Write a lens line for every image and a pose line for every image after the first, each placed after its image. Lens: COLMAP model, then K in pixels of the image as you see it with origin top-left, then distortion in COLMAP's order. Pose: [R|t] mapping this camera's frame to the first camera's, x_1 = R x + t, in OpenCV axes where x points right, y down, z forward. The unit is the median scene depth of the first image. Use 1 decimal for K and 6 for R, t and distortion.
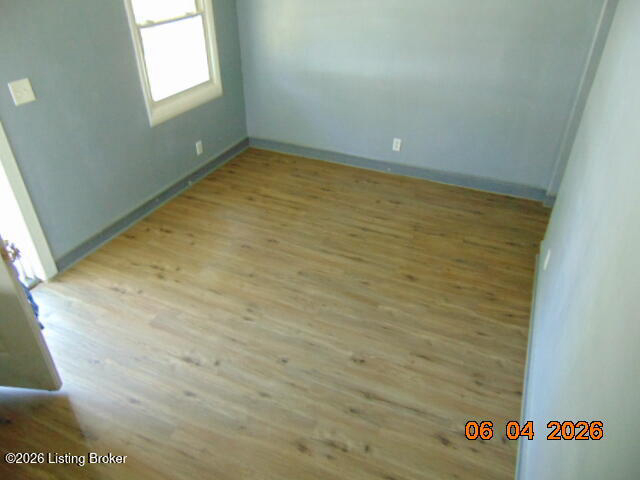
lens RADIAL K [[477.1, 0, 320.3], [0, 477.1, 240.0], [0, 0, 1]] dist [-0.025206, 0.034910]
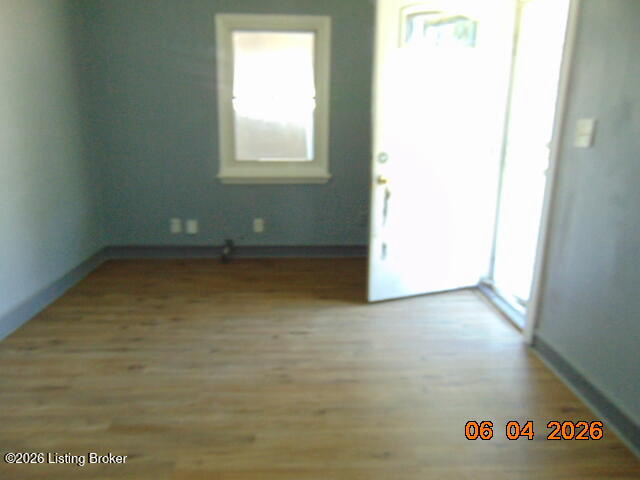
lens RADIAL K [[477.1, 0, 320.7], [0, 477.1, 239.5], [0, 0, 1]] dist [-0.025206, 0.034910]
pose [[-0.892128, 0.099452, -0.440700, 0.124687], [-0.261607, 0.681569, 0.683393, -0.565886], [0.368332, 0.724964, -0.582030, 1.315026]]
